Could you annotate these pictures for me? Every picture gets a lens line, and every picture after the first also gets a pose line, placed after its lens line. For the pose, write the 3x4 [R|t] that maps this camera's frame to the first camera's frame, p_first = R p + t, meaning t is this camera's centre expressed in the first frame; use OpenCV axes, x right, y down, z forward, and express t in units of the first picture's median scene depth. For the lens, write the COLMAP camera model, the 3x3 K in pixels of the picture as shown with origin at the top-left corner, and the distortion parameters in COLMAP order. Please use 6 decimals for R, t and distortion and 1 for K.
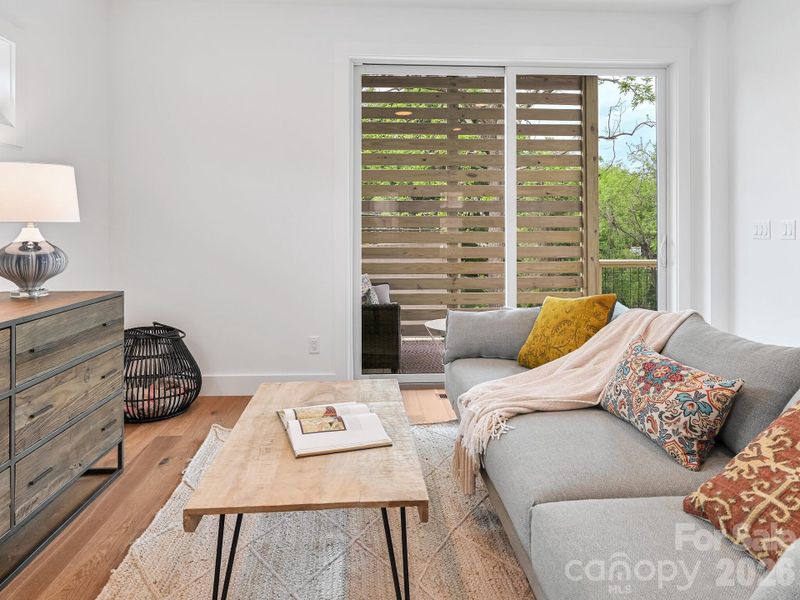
lens RADIAL K [[566.9, 0, 408.9], [0, 566.9, 228.9], [0, 0, 1]] dist [0.000334, 0.001050]
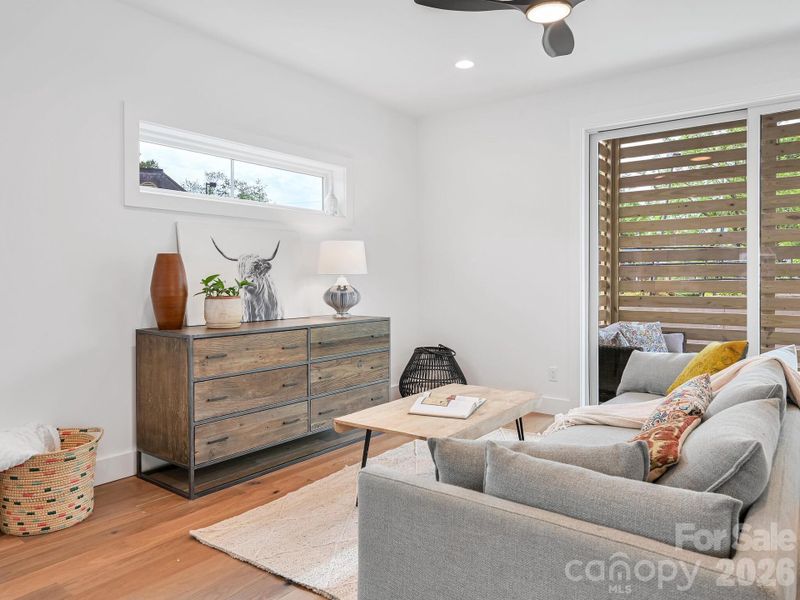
lens RADIAL K [[560.1, 0, 401.6], [0, 560.1, 291.6], [0, 0, 1]] dist [0.000140, -0.001158]
pose [[0.756652, 0.012036, -0.653707, 0.594012], [0.002489, 0.999770, 0.021289, 0.005230], [0.653813, -0.017736, 0.756448, -0.174499]]
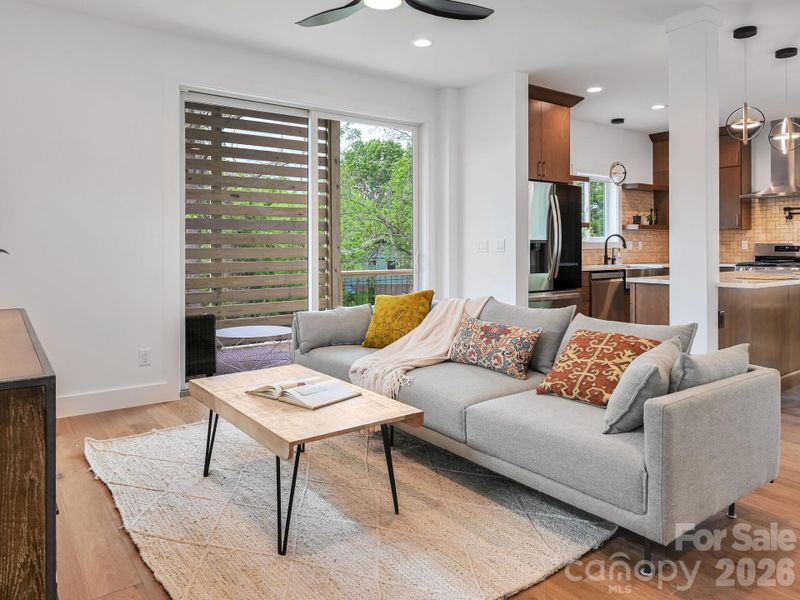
lens RADIAL K [[570.0, 0, 399.8], [0, 570.0, 249.9], [0, 0, 1]] dist [0.001637, -0.000295]
pose [[0.839343, -0.004190, 0.543586, -0.546138], [0.000470, 0.999976, 0.006982, 0.003147], [-0.543602, -0.005605, 0.839325, -0.198197]]
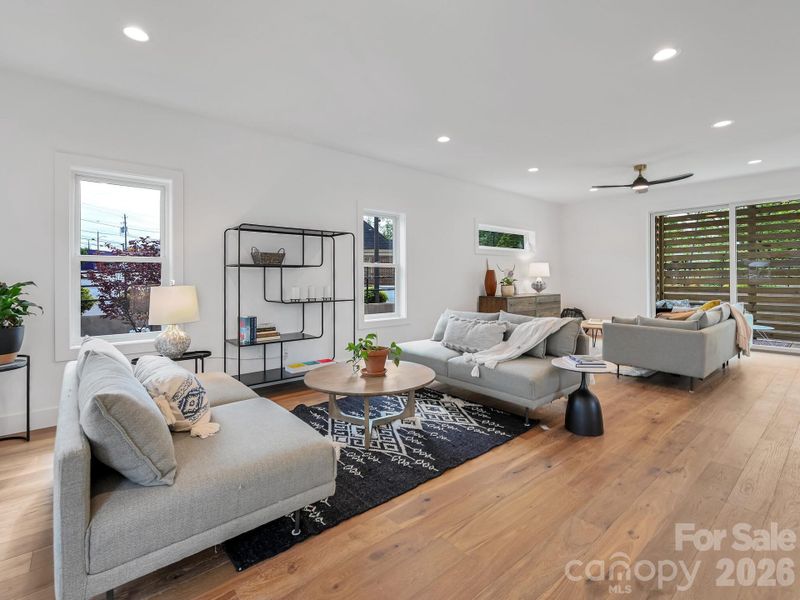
lens RADIAL K [[381.0, 0, 400.2], [0, 381.0, 274.9], [0, 0, 1]] dist [0.016126, 0.000352]
pose [[0.595482, -0.006365, -0.803343, 1.038020], [0.004274, 0.999980, -0.004754, -0.014316], [0.803357, -0.000602, 0.595497, -1.577597]]
